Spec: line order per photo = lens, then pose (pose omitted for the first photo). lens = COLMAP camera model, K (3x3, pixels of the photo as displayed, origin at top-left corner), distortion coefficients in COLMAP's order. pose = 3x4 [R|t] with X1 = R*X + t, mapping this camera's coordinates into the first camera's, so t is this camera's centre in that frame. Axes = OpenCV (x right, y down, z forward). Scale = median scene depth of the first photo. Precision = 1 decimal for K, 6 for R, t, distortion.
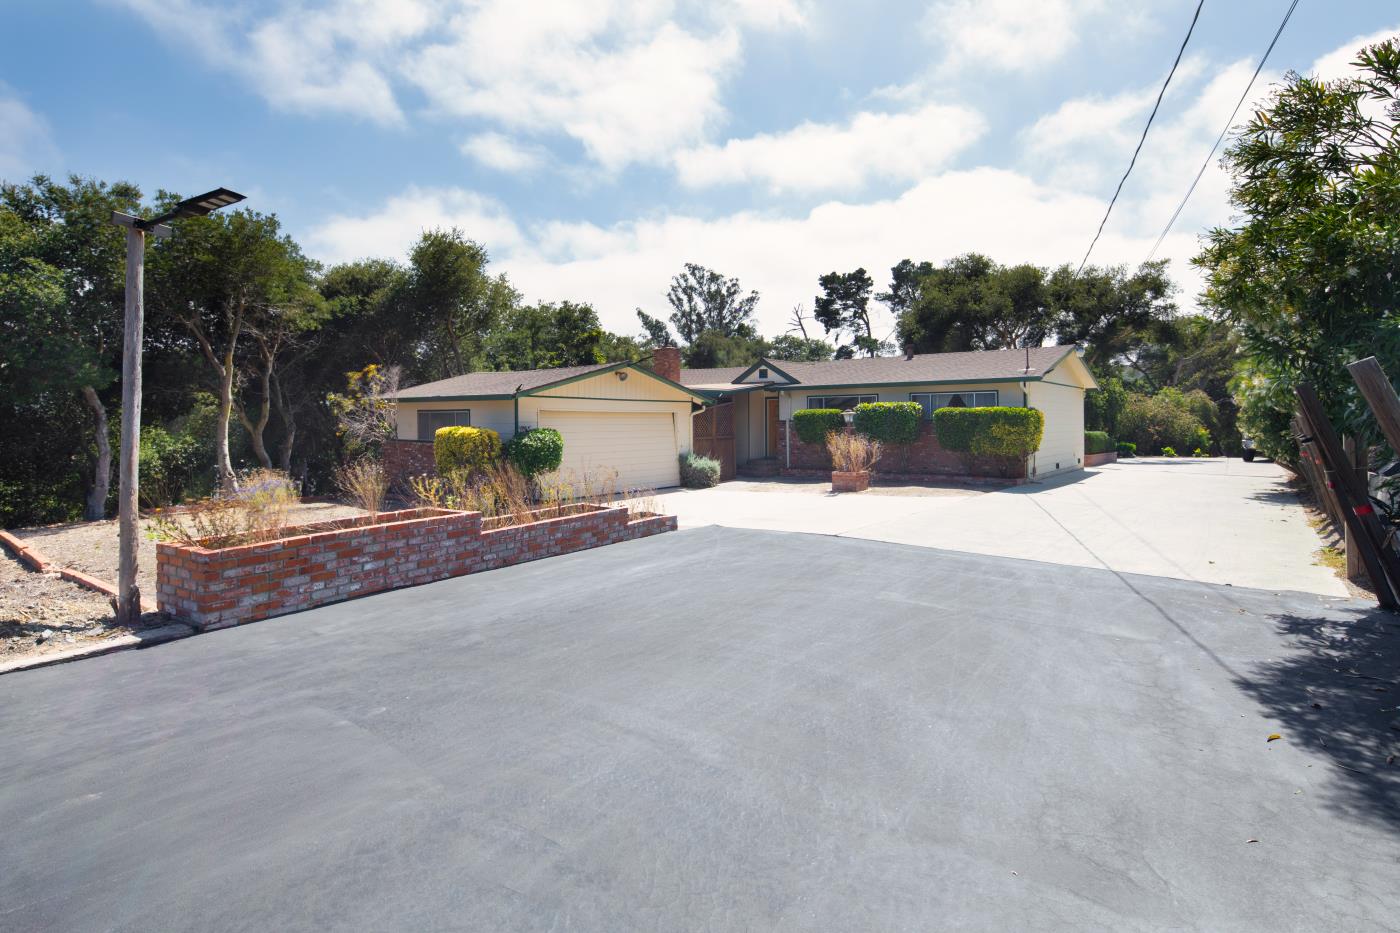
lens RADIAL K [[682.8, 0, 699.4], [0, 682.8, 416.6], [0, 0, 1]] dist [-0.002751, 0.000323]
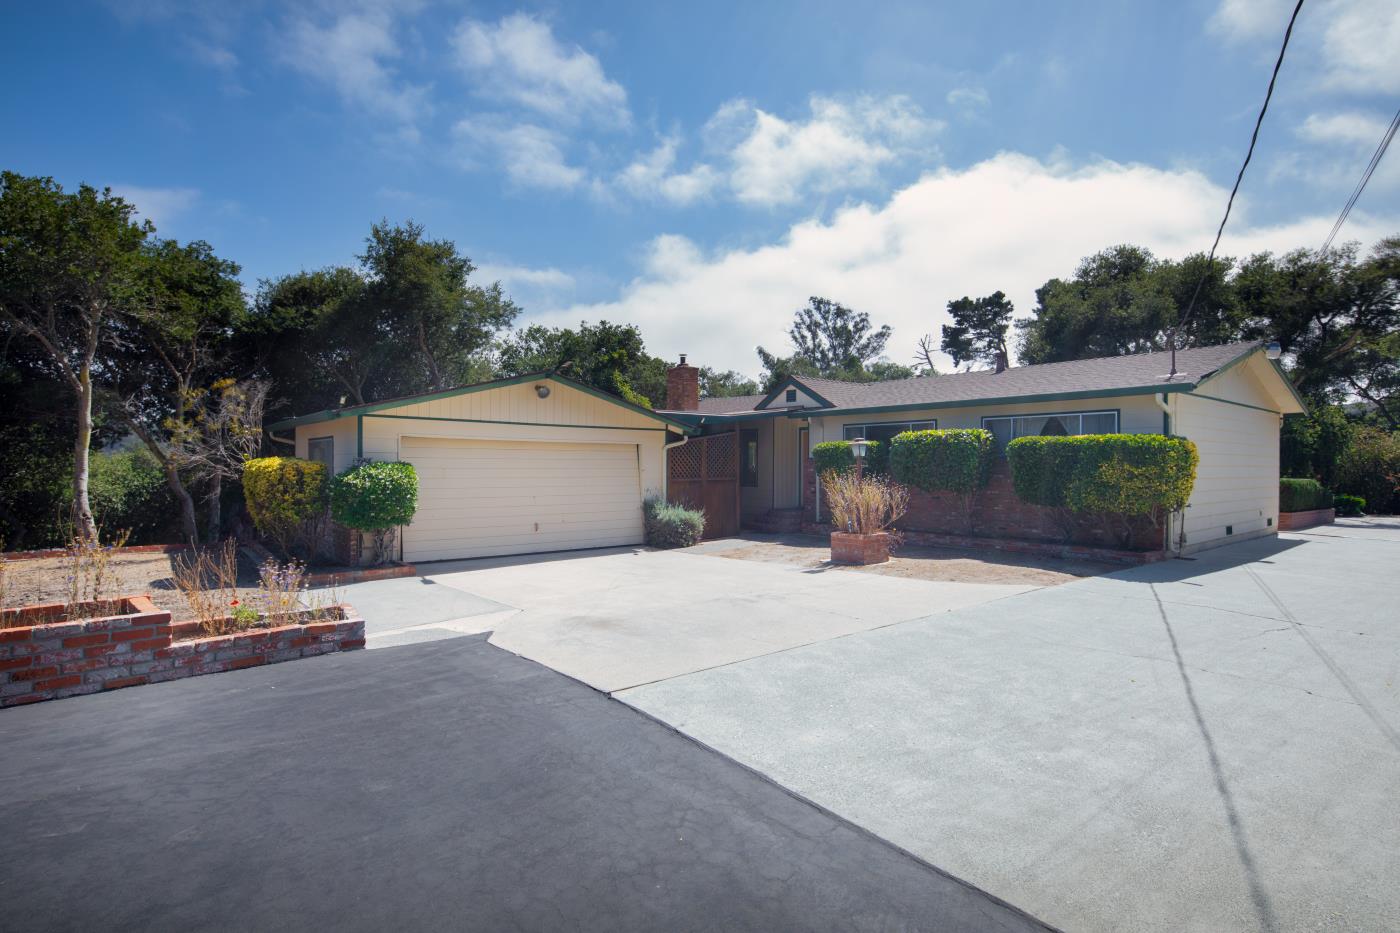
lens RADIAL K [[682.8, 0, 700.0], [0, 682.8, 471.1], [0, 0, 1]] dist [-0.002751, 0.000323]
pose [[0.980210, 0.010932, -0.197659, 0.111188], [-0.007769, 0.999829, 0.016772, 0.006532], [0.197808, -0.014905, 0.980127, 0.185955]]
